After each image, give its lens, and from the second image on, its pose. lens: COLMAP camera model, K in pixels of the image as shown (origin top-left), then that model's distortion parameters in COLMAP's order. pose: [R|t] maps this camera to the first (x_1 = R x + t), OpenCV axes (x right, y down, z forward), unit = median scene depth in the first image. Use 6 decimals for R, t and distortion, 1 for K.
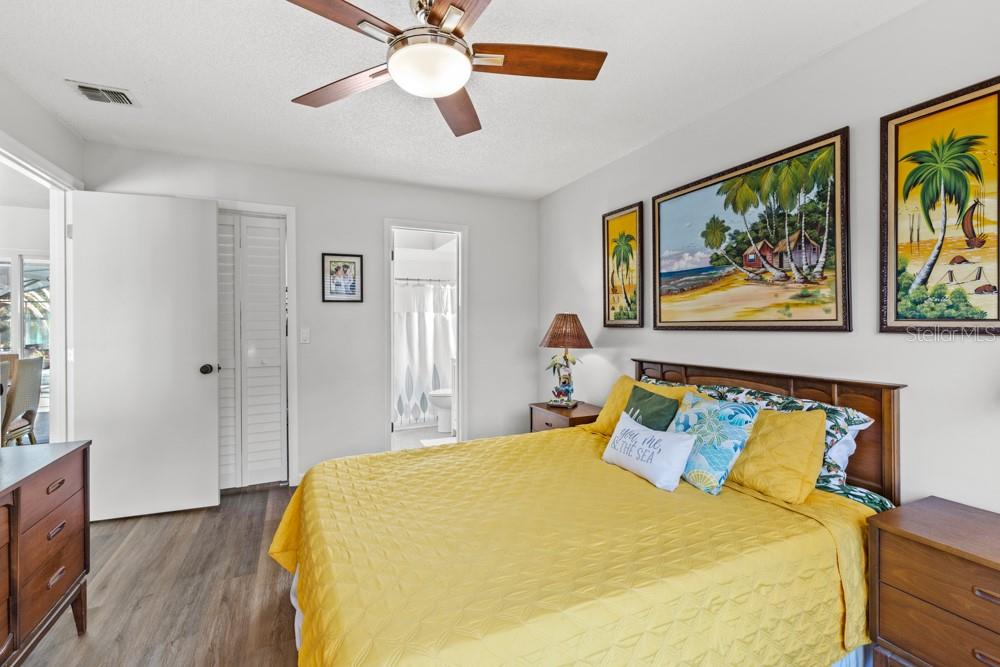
lens RADIAL K [[437.8, 0, 501.4], [0, 437.8, 322.8], [0, 0, 1]] dist [0.015787, 0.000011]
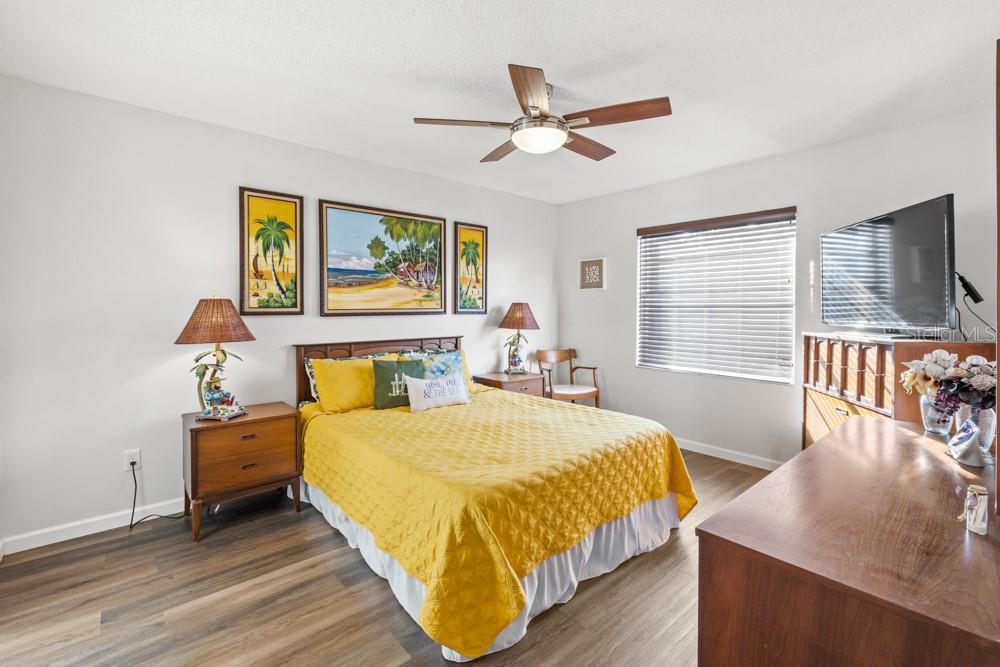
lens RADIAL K [[437.8, 0, 497.4], [0, 437.8, 313.7], [0, 0, 1]] dist [0.015787, 0.000011]
pose [[-0.266925, -0.011903, 0.963644, -1.103528], [0.000015, 0.999924, 0.012355, -0.006566], [-0.963717, 0.003313, -0.266905, 1.093009]]
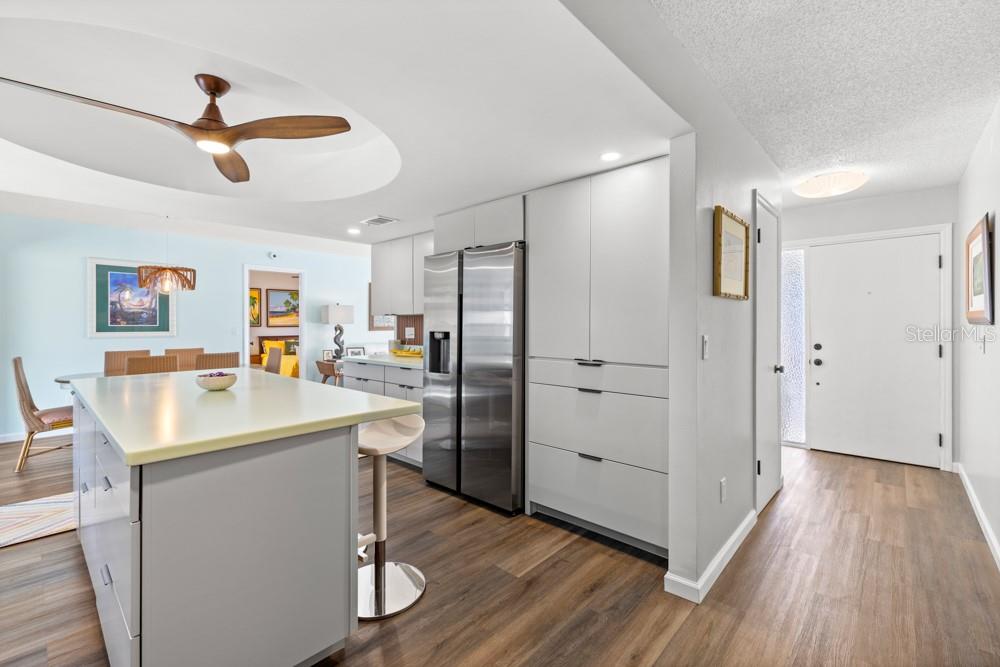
lens RADIAL K [[437.8, 0, 499.4], [0, 437.8, 325.7], [0, 0, 1]] dist [0.015787, 0.000011]
pose [[-0.373195, -0.003609, 0.927746, -4.524287], [0.001584, 0.999988, 0.004527, -0.009748], [-0.927752, 0.003159, -0.373185, 0.749608]]
